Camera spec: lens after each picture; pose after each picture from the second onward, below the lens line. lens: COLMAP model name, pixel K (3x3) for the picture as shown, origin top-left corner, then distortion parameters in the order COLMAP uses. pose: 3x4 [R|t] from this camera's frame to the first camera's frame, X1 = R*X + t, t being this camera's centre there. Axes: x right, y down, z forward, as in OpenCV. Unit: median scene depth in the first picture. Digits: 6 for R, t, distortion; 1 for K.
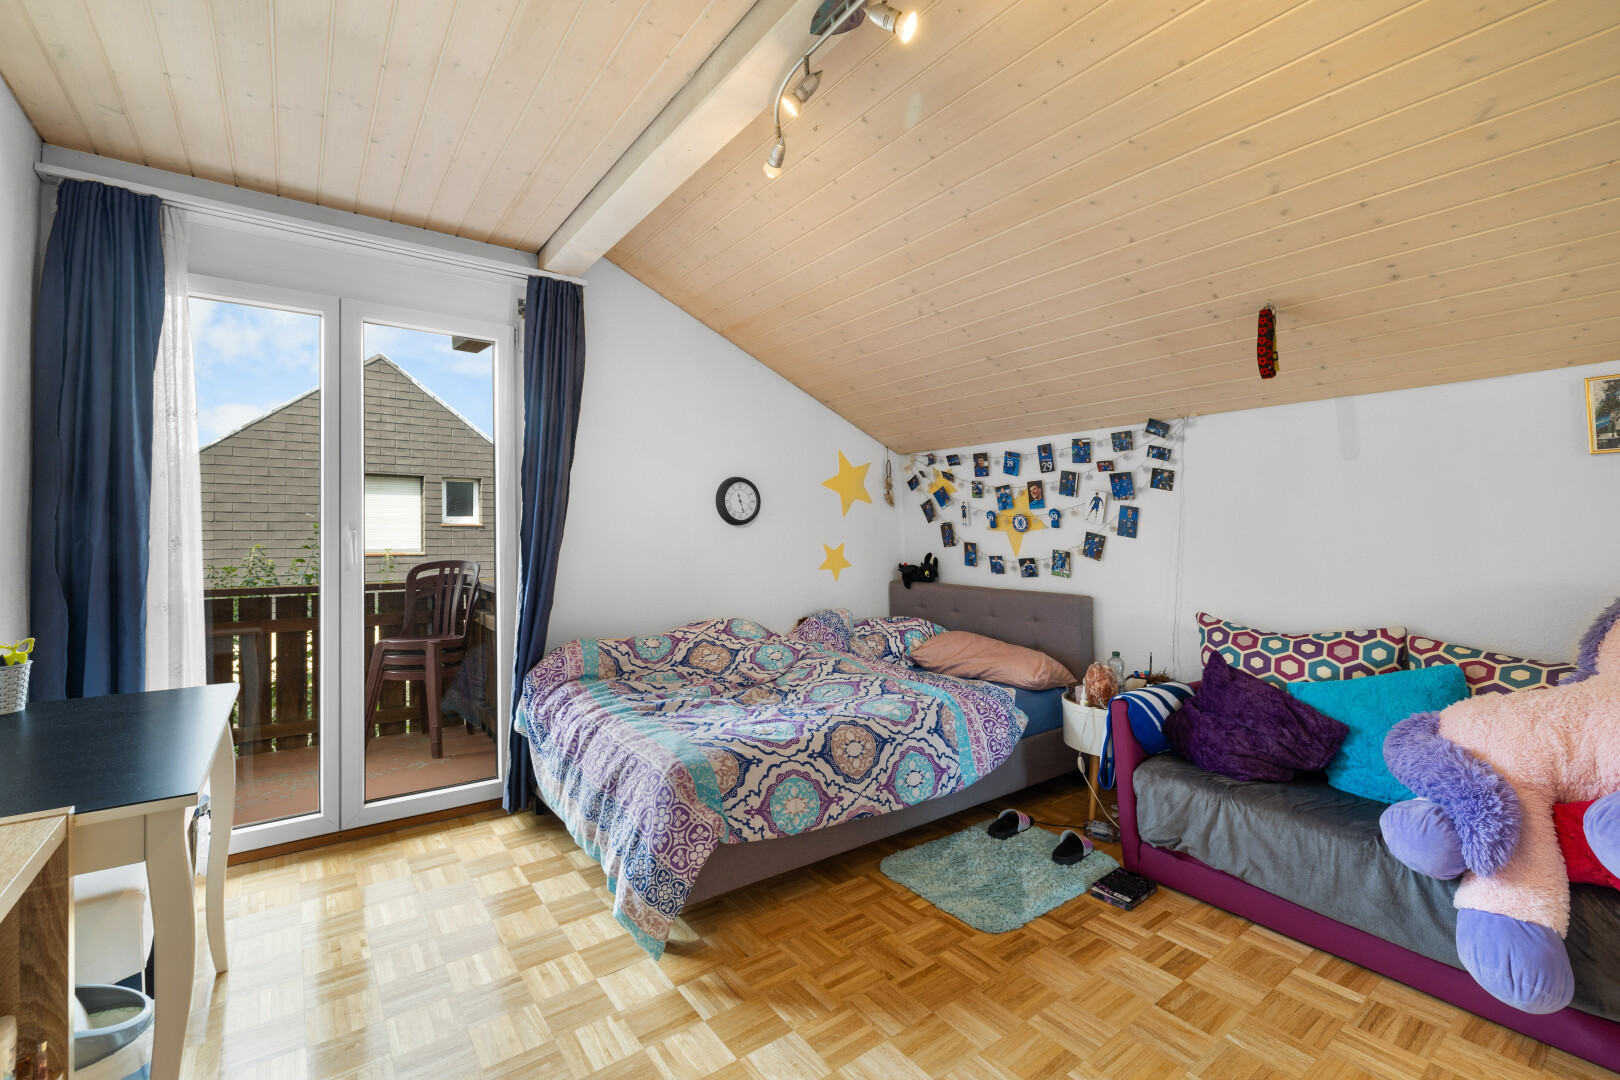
lens RADIAL K [[689.7, 0, 807.8], [0, 689.7, 503.7], [0, 0, 1]] dist [-0.000015, -0.000070]
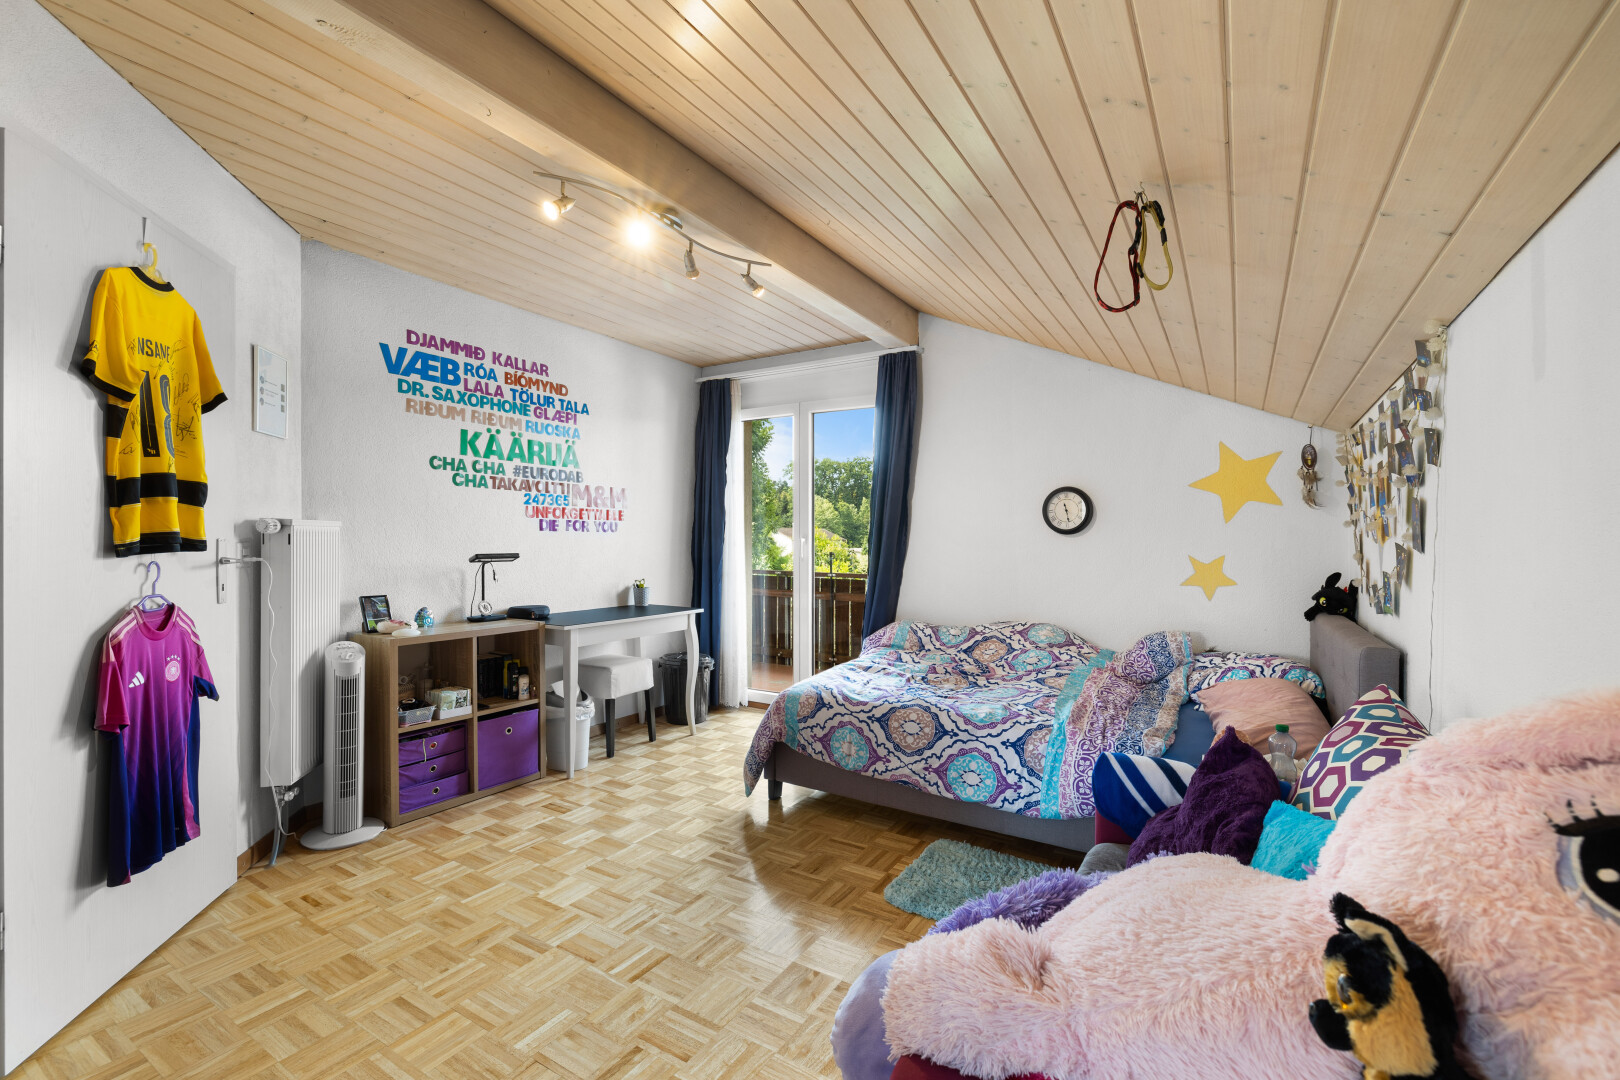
lens RADIAL K [[701.9, 0, 810.0], [0, 701.9, 540.0], [0, 0, 1]] dist [0.000512, 0.000023]
pose [[0.370832, 0.004213, -0.928690, 1.076530], [0.031592, 0.999354, 0.017149, 0.016261], [0.928162, -0.035699, 0.370459, 0.411327]]
